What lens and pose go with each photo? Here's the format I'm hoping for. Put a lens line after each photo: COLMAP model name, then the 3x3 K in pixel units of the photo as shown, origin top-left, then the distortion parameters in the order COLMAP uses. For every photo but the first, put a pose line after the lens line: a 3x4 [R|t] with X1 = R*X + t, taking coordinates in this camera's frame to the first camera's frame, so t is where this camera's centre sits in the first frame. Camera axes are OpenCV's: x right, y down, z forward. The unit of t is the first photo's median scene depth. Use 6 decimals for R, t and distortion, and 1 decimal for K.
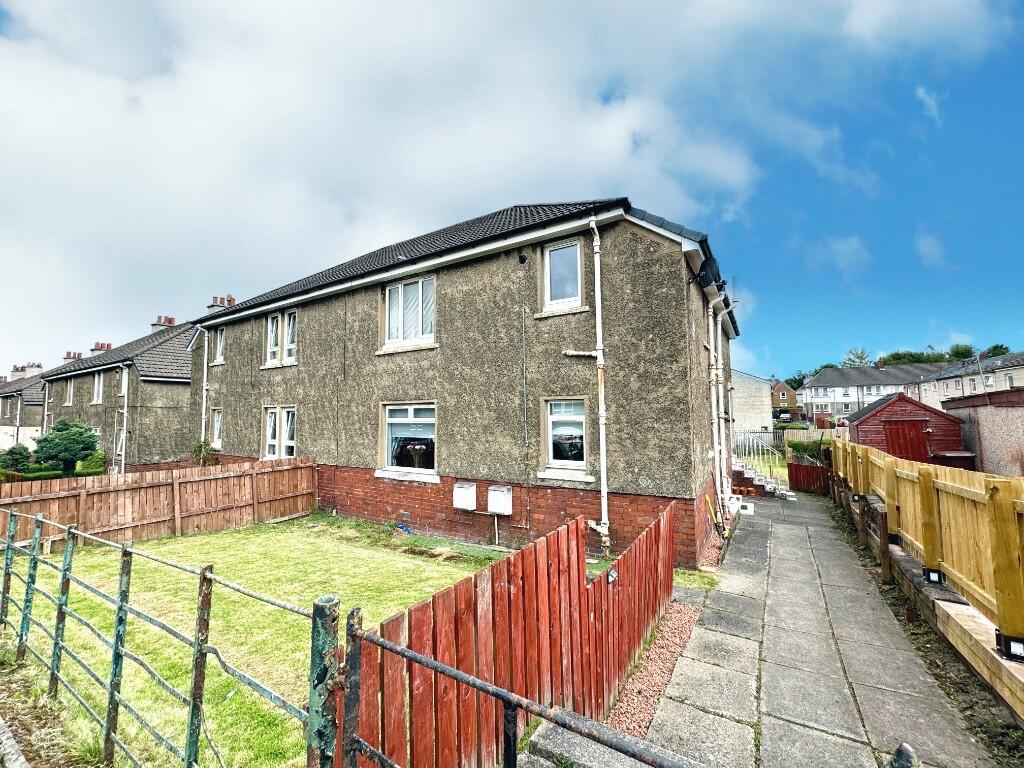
lens RADIAL K [[406.4, 0, 510.2], [0, 406.4, 382.8], [0, 0, 1]] dist [-0.000383, -0.000386]
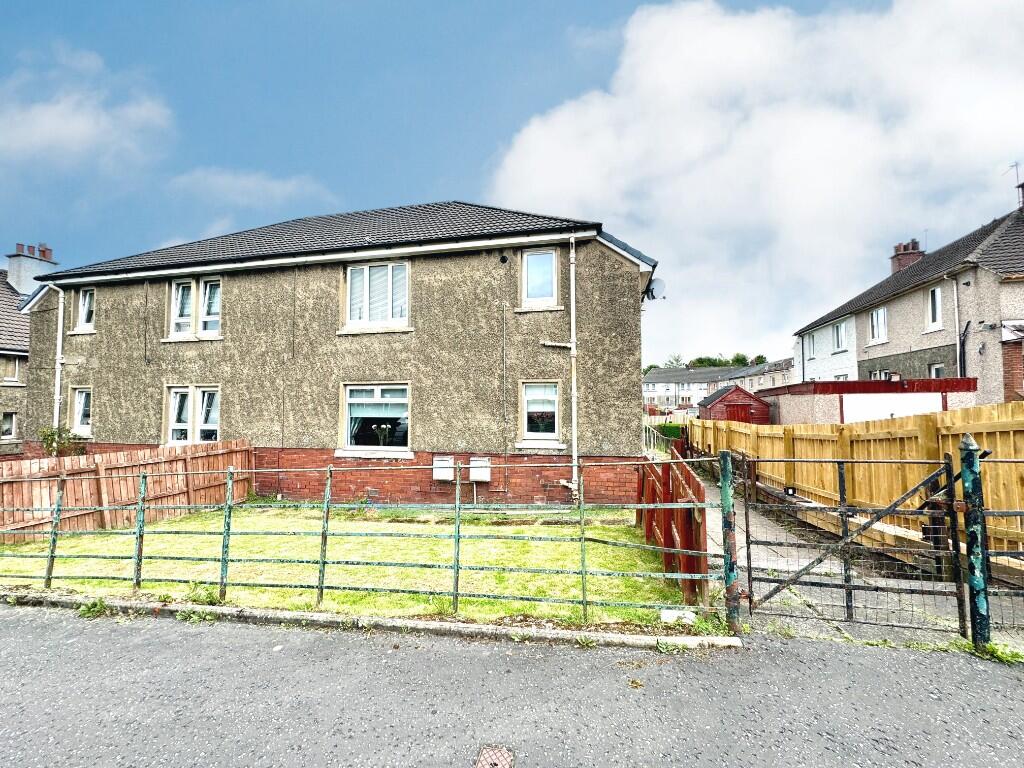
lens RADIAL K [[406.4, 0, 510.2], [0, 406.4, 382.8], [0, 0, 1]] dist [-0.000383, -0.000386]
pose [[0.944471, 0.024324, 0.327694, -0.286021], [-0.031711, 0.999349, 0.017217, 0.021089], [-0.327062, -0.026653, 0.944627, -0.086735]]
